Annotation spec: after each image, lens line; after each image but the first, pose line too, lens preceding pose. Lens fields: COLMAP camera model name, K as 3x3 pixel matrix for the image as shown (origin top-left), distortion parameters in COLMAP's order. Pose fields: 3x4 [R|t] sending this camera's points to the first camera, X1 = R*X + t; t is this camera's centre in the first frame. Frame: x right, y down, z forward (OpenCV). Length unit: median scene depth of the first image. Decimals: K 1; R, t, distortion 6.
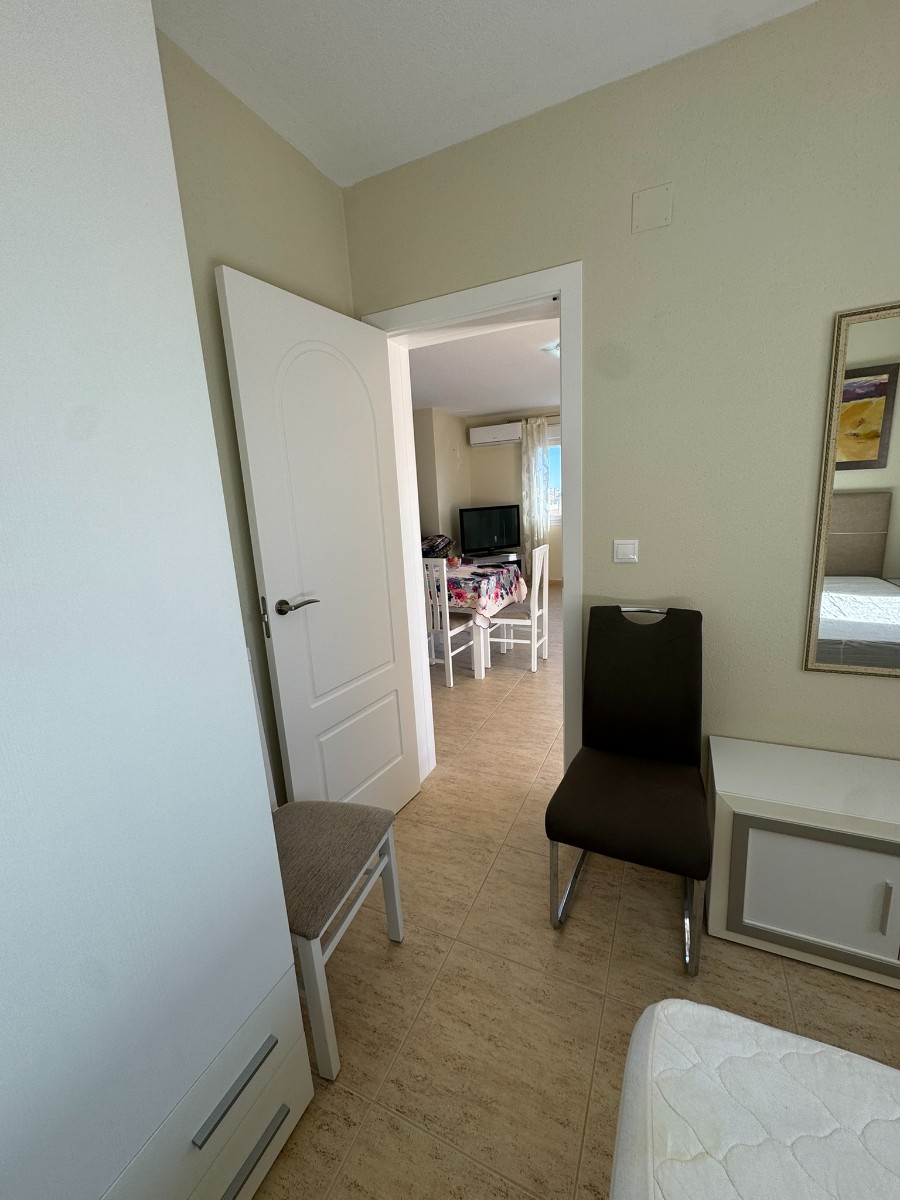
lens RADIAL K [[479.2, 0, 446.6], [0, 479.2, 599.1], [0, 0, 1]] dist [-0.003022, 0.000265]
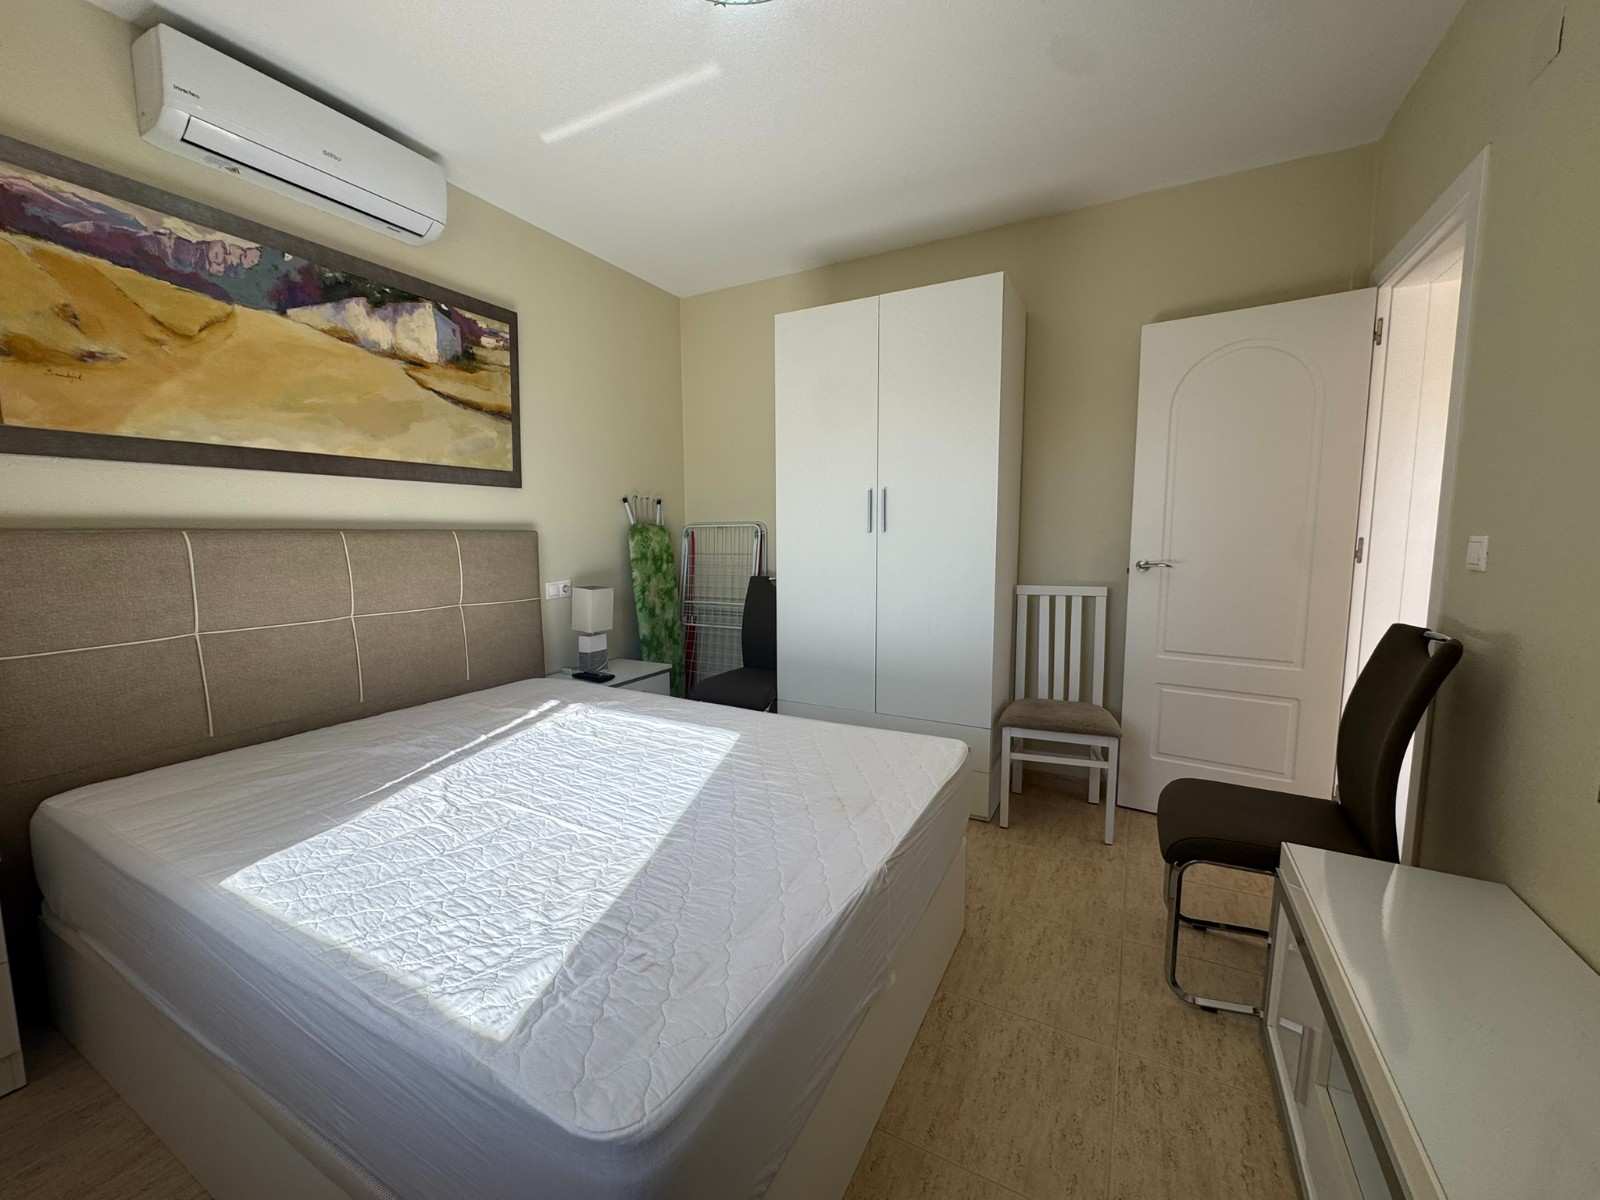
lens RADIAL K [[638.9, 0, 806.9], [0, 638.9, 609.8], [0, 0, 1]] dist [-0.003022, 0.000265]
pose [[-0.054464, 0.178692, -0.982396, 0.585447], [-0.193468, 0.963324, 0.185949, -0.005074], [0.979594, 0.200189, -0.017896, 0.067928]]
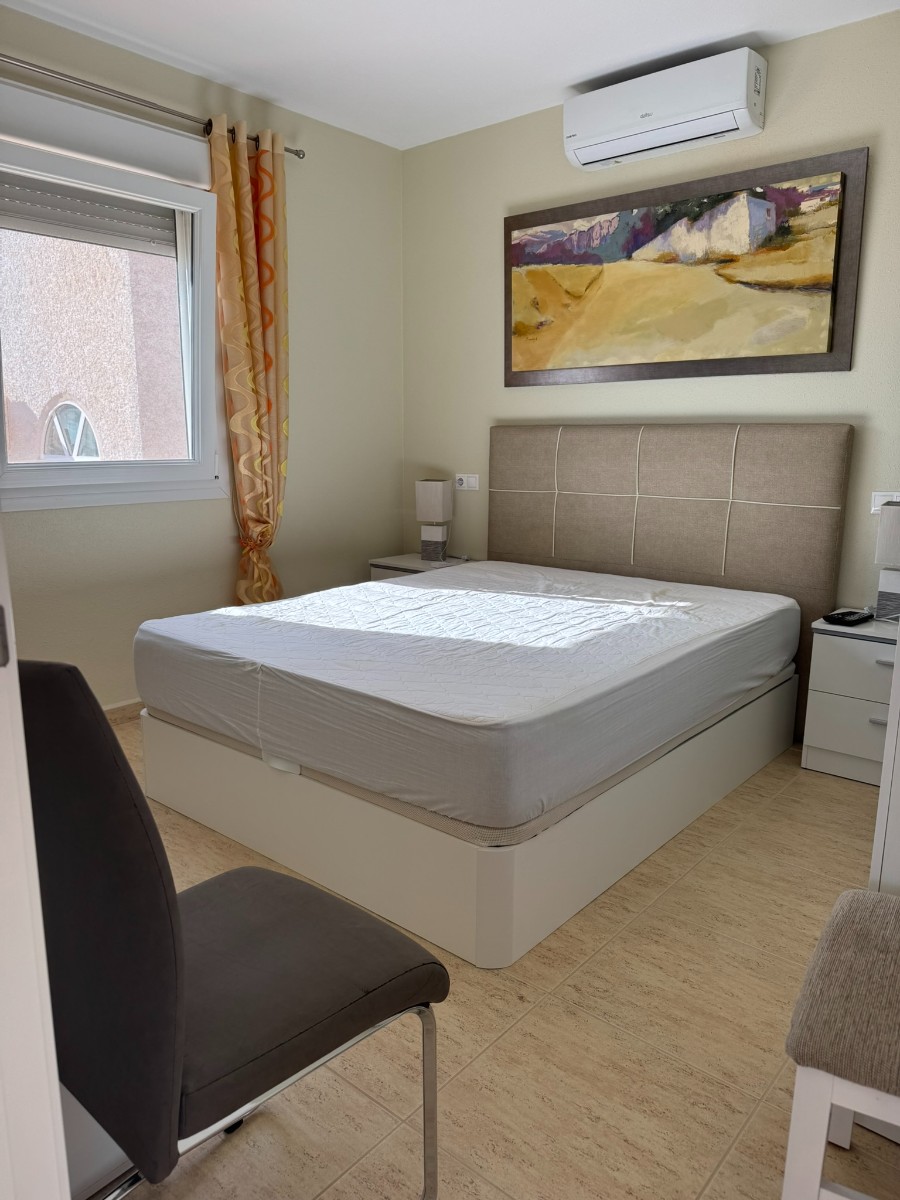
lens RADIAL K [[839.2, 0, 431.0], [0, 839.2, 613.1], [0, 0, 1]] dist [0.050902, -0.060799]
pose [[-0.961433, -0.002788, 0.275026, -0.003952], [0.105336, 0.919975, 0.377558, -0.074901], [-0.254070, 0.391966, -0.884201, 0.616971]]
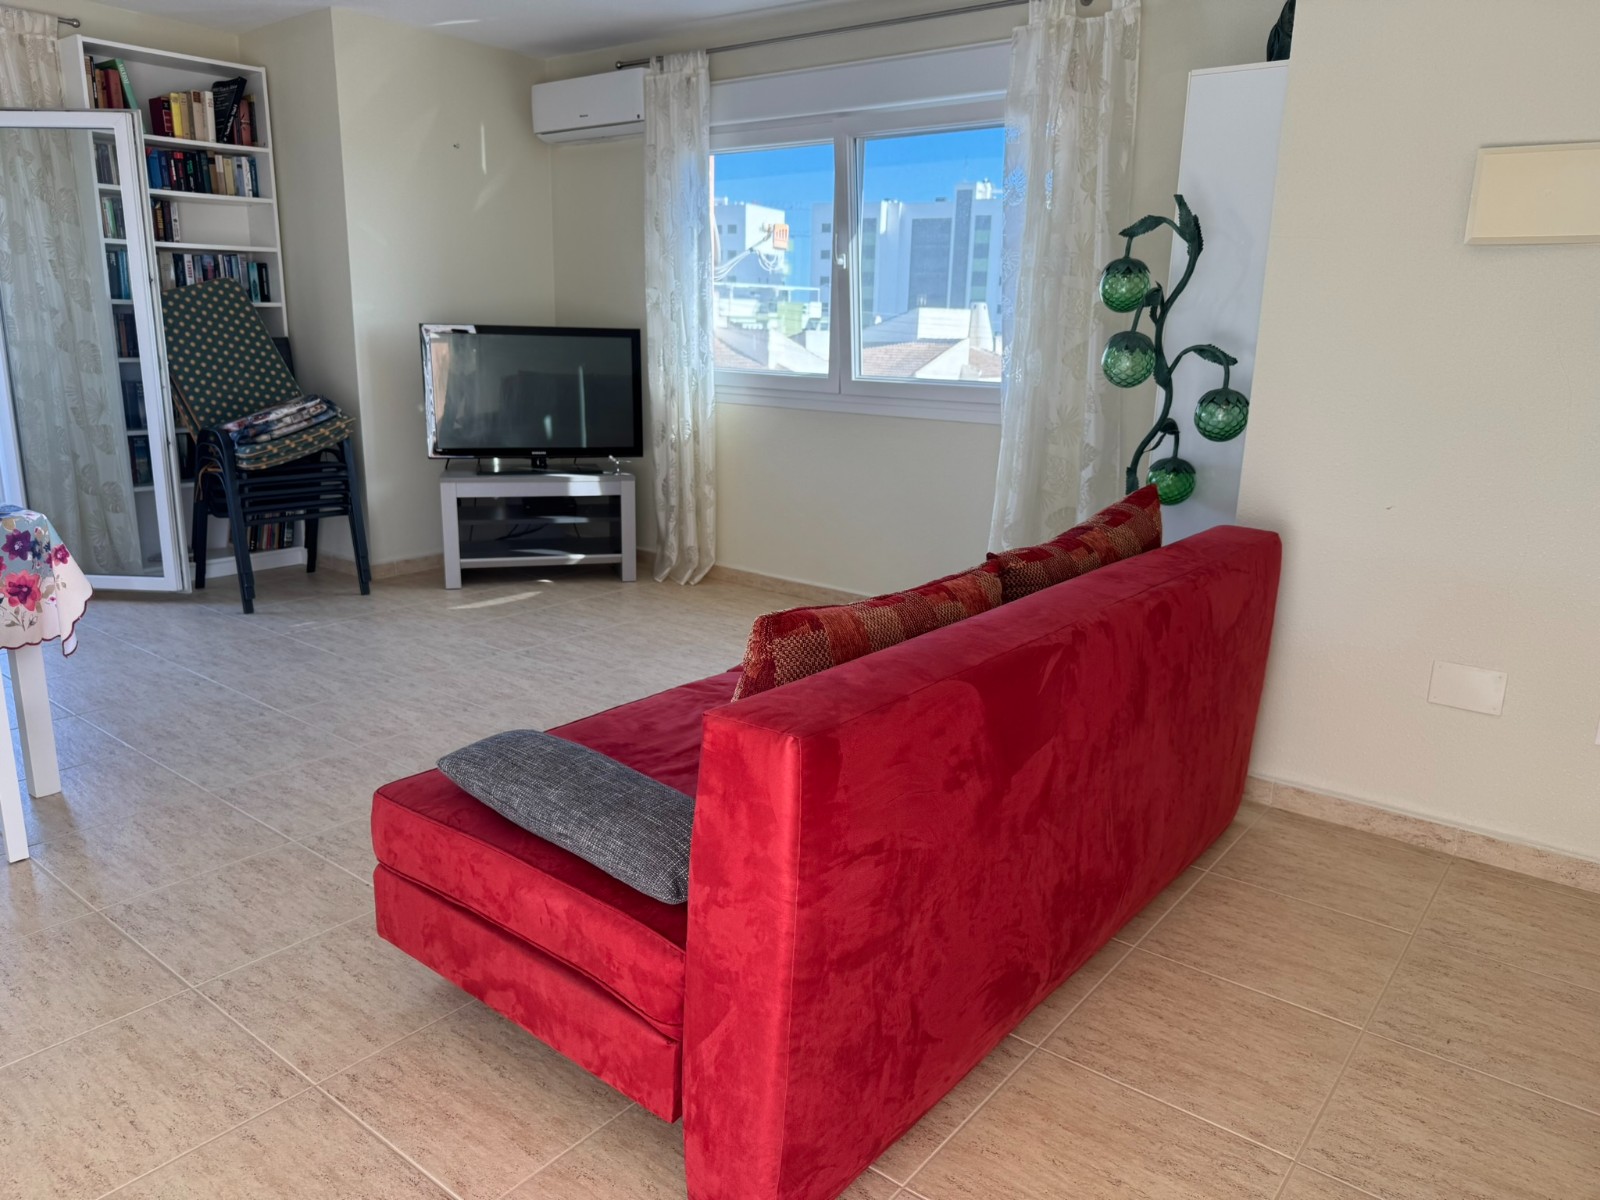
lens RADIAL K [[1119.0, 0, 792.2], [0, 1119.0, 603.5], [0, 0, 1]] dist [0.050902, -0.060799]
pose [[0.970035, 0.130641, -0.204851, 0.818939], [-0.120973, 0.990896, 0.059087, -0.127676], [0.210705, -0.032535, 0.977008, 0.488146]]
